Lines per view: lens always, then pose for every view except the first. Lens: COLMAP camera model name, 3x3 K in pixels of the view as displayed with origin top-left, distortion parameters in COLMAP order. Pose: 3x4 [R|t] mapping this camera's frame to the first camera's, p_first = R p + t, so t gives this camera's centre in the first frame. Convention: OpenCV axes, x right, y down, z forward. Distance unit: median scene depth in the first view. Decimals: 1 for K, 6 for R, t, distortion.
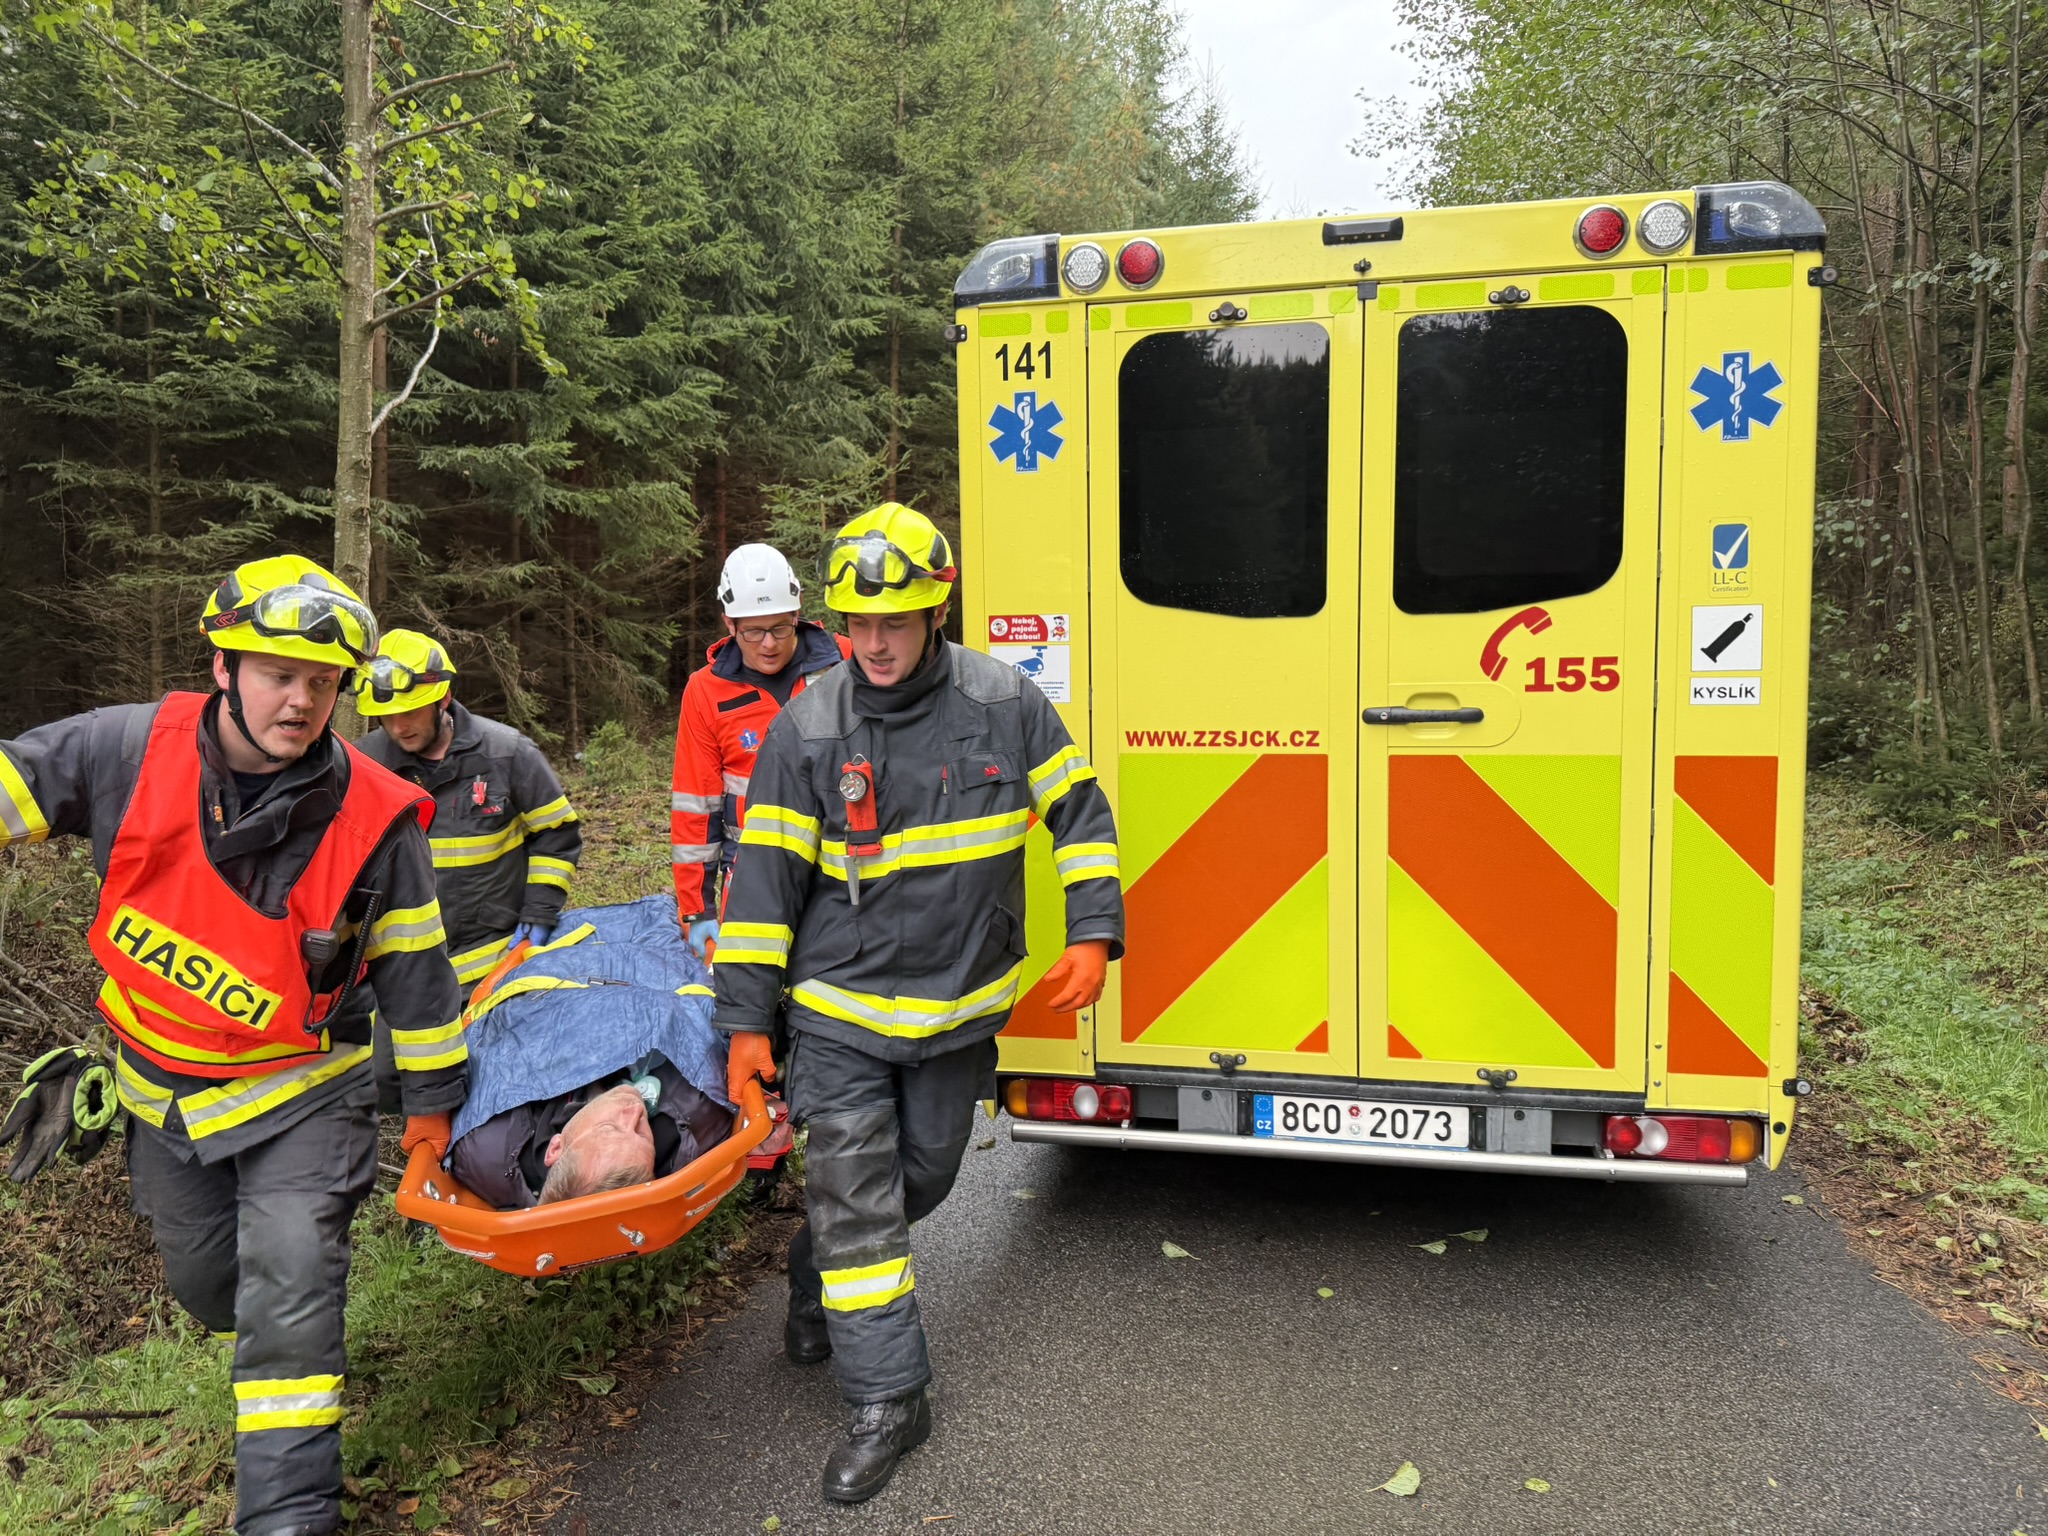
lens RADIAL K [[1444.3, 0, 1024.0], [0, 1444.3, 768.0], [0, 0, 1]] dist [0.062853, -0.065660]
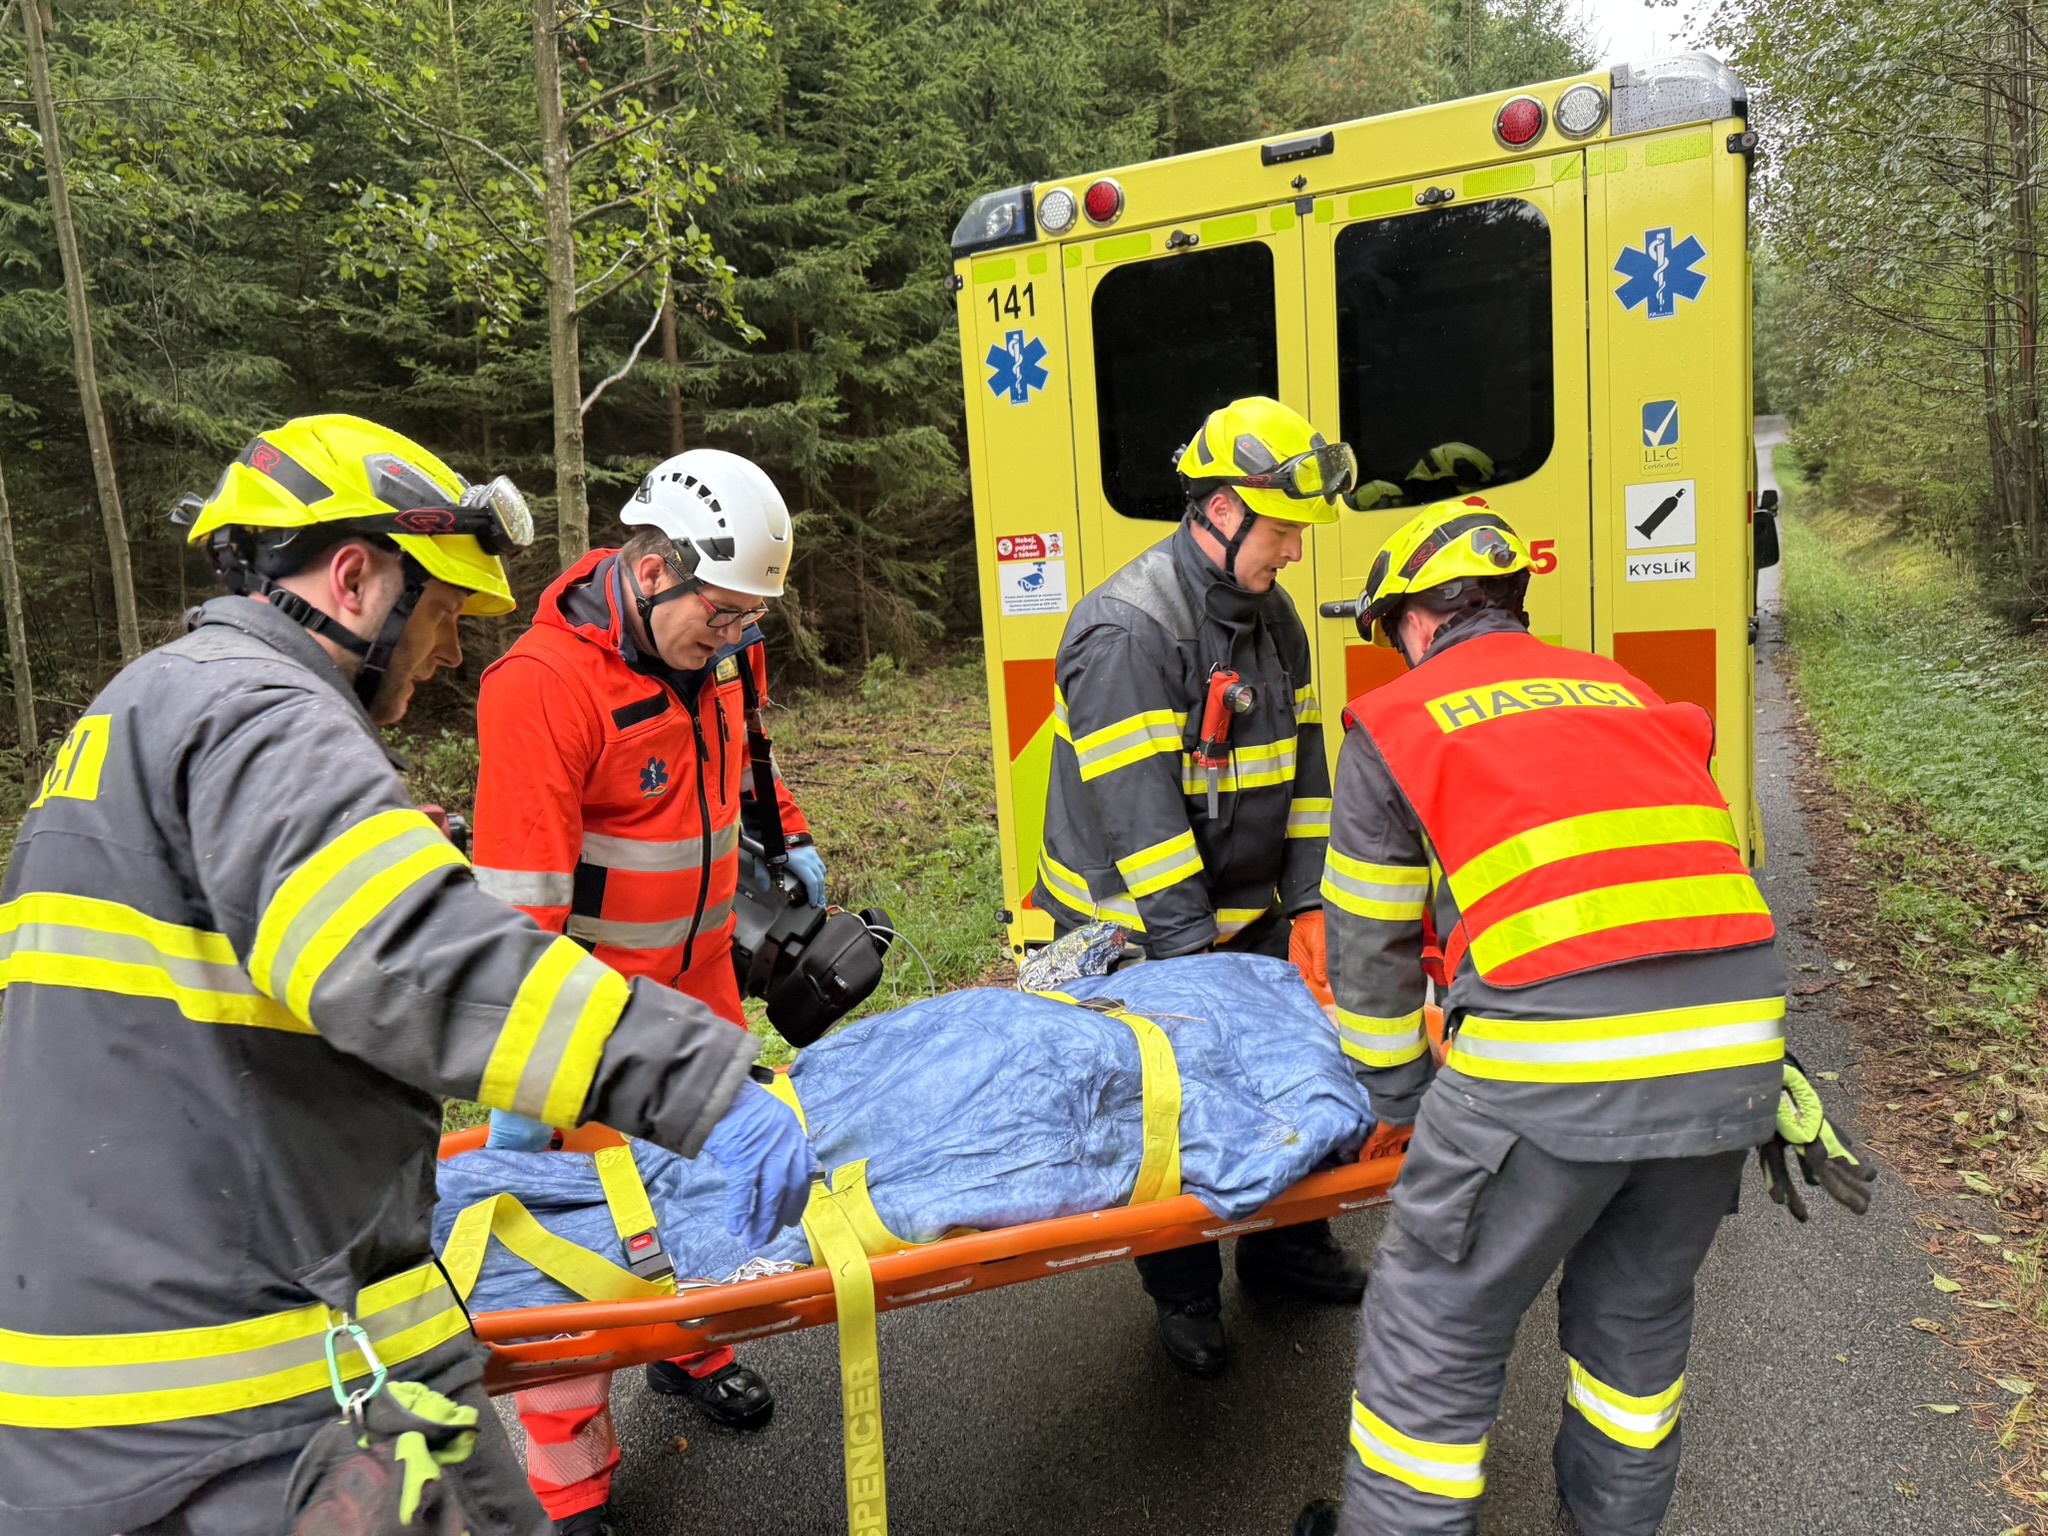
lens RADIAL K [[1444.3, 0, 1024.0], [0, 1444.3, 768.0], [0, 0, 1]] dist [0.062853, -0.065660]
pose [[0.973170, -0.024901, -0.228734, 0.225738], [0.036355, 0.998280, 0.046002, 0.019820], [0.227195, -0.053083, 0.972401, -0.080355]]
